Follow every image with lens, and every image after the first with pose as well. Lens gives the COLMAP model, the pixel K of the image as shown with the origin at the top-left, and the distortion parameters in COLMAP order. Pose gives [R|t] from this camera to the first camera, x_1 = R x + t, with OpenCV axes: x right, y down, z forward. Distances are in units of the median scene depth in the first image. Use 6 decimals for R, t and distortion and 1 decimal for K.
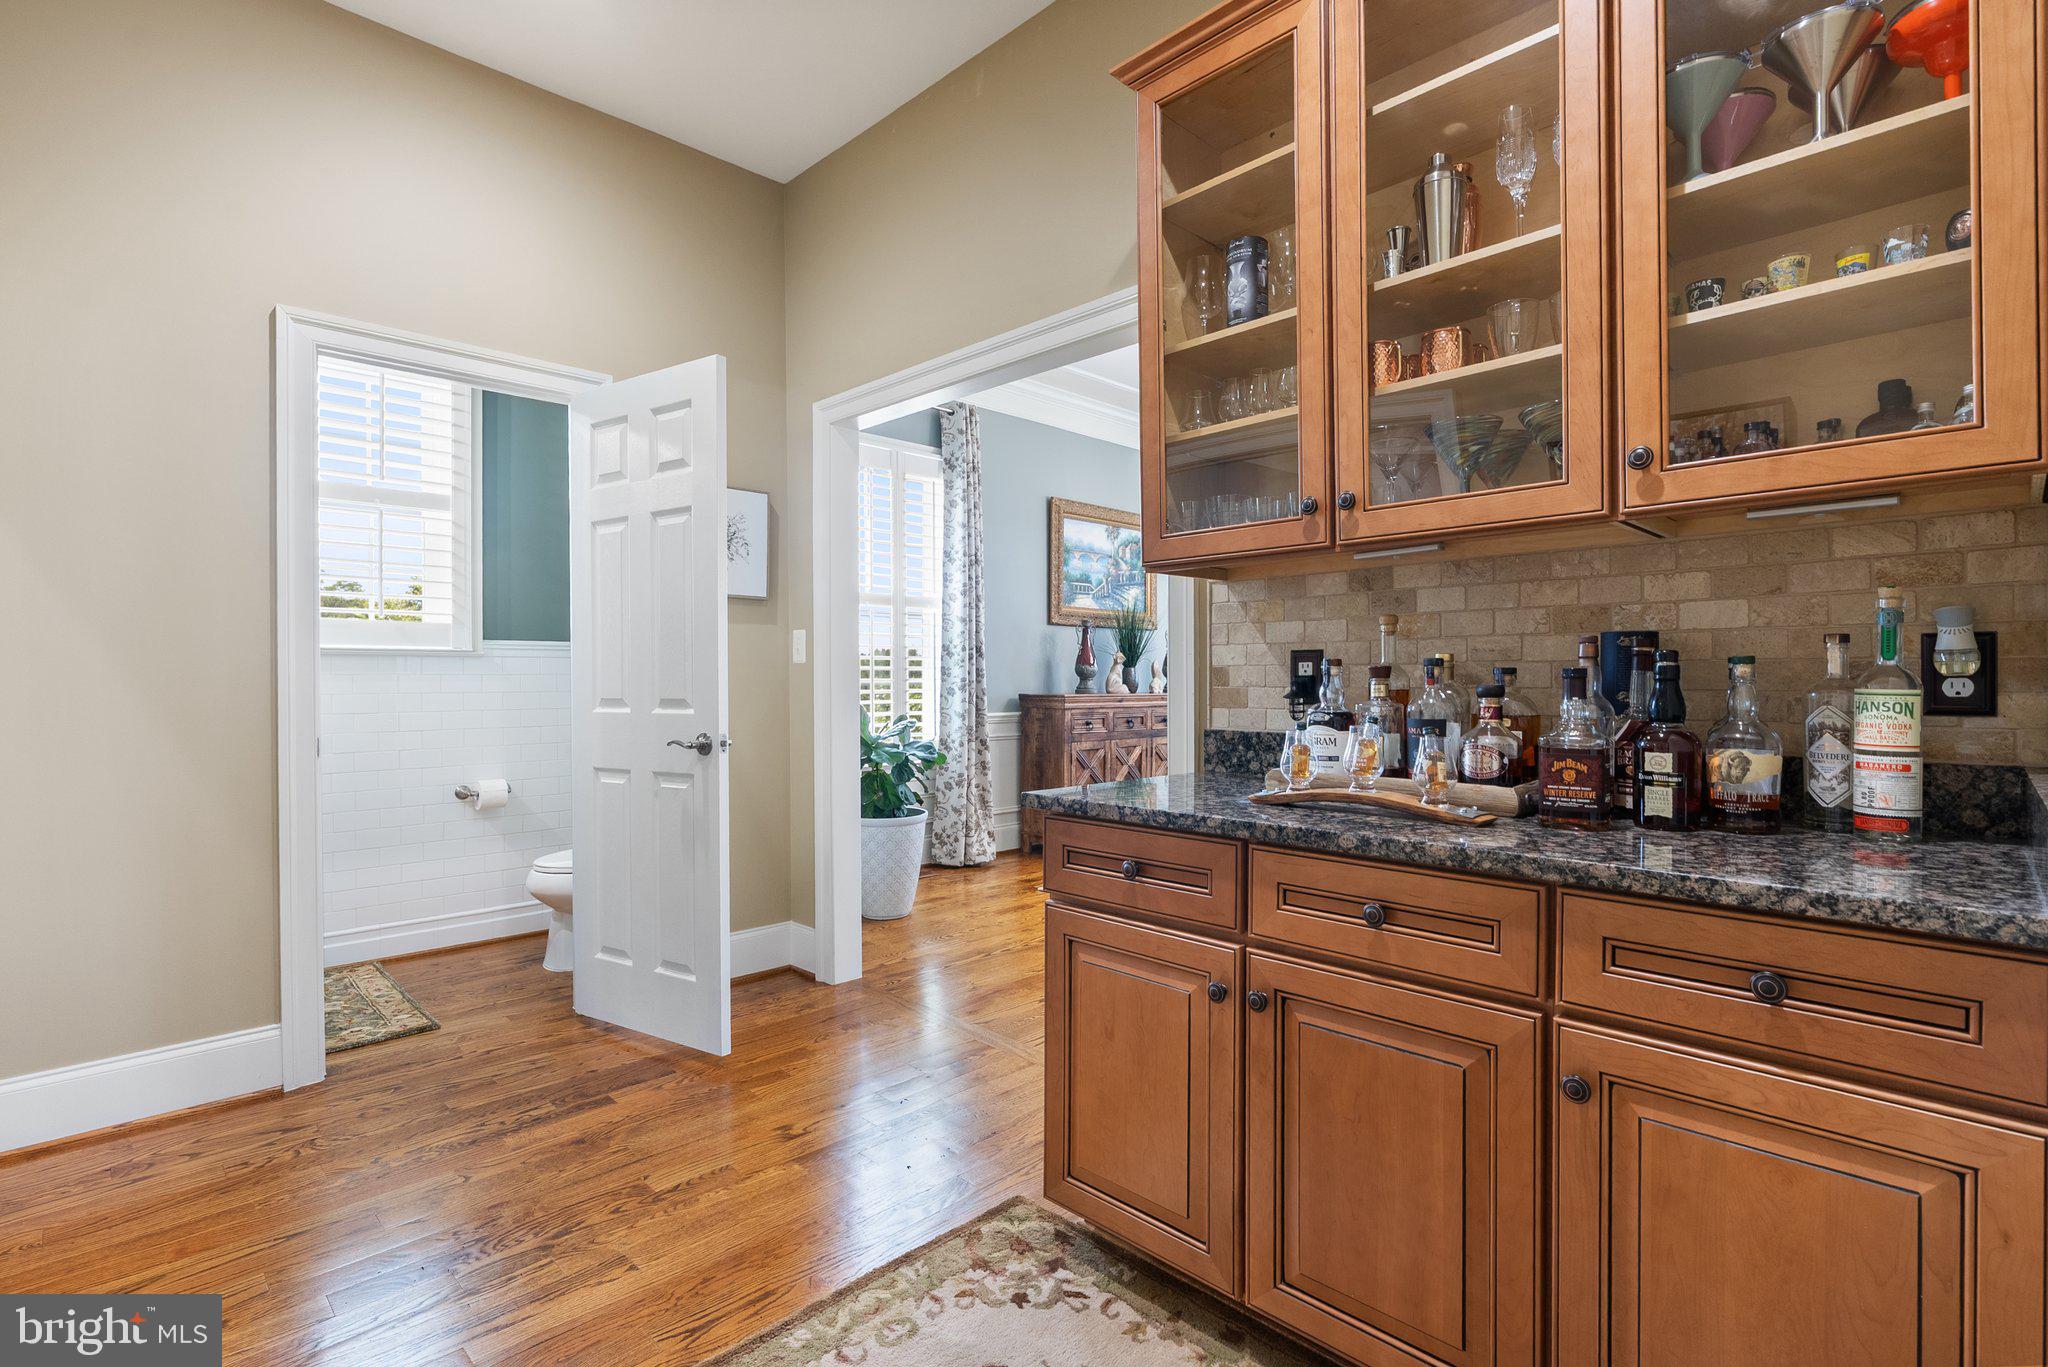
lens RADIAL K [[933.9, 0, 1023.5], [0, 933.9, 673.9], [0, 0, 1]] dist [-0.009403, 0.003540]
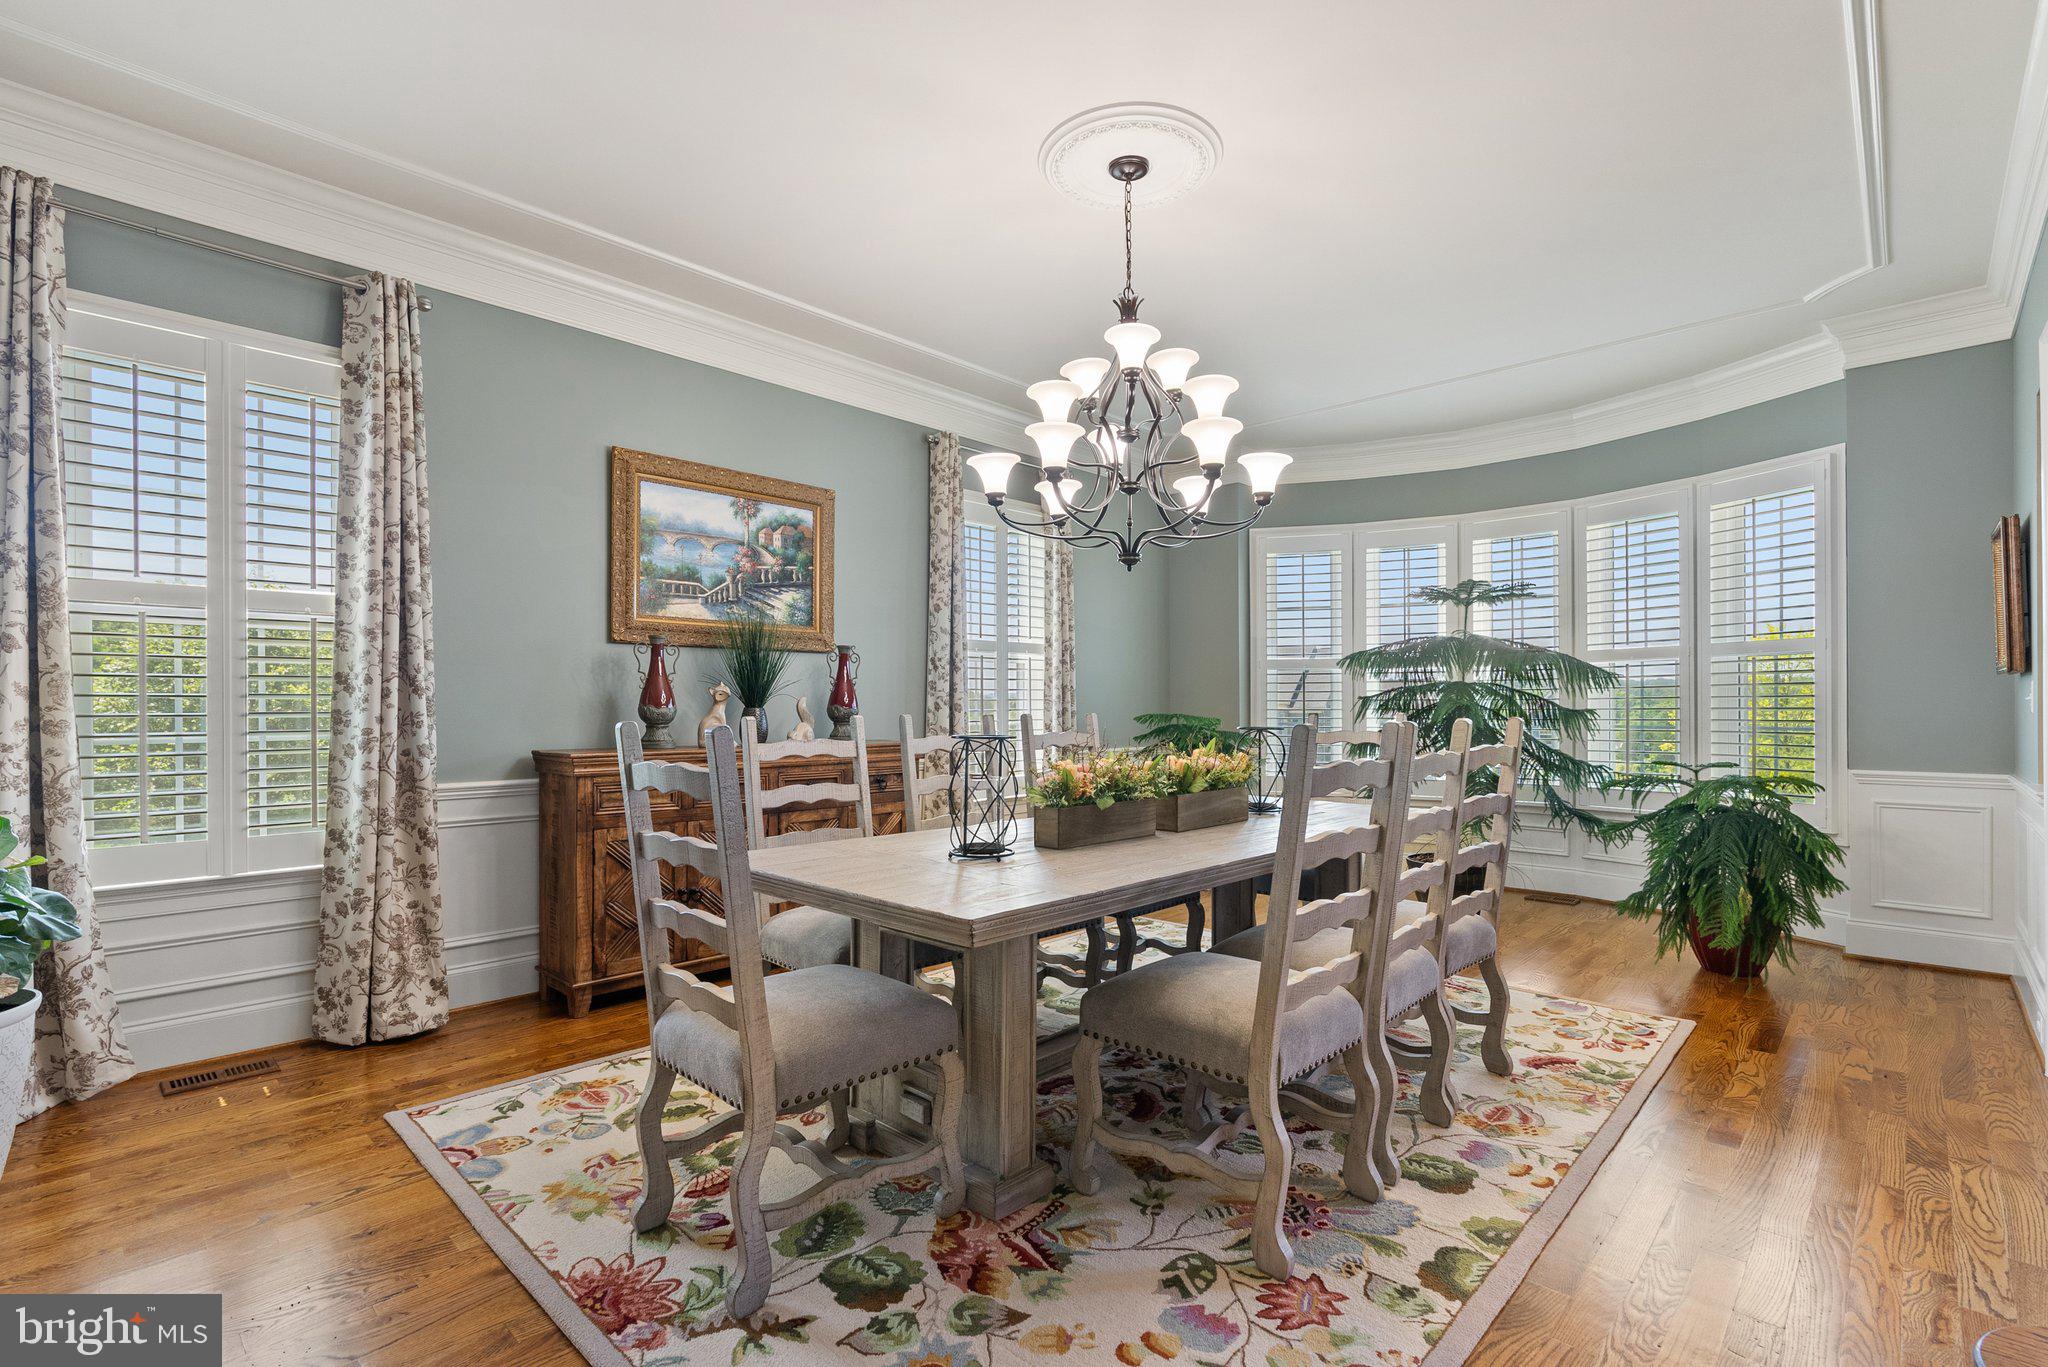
lens RADIAL K [[933.9, 0, 1039.3], [0, 933.9, 689.6], [0, 0, 1]] dist [-0.009403, 0.003540]
pose [[0.998636, 0.004928, 0.051971, 0.325068], [-0.004458, 0.999948, -0.009144, -0.016697], [-0.052014, 0.008900, 0.998607, 0.370921]]
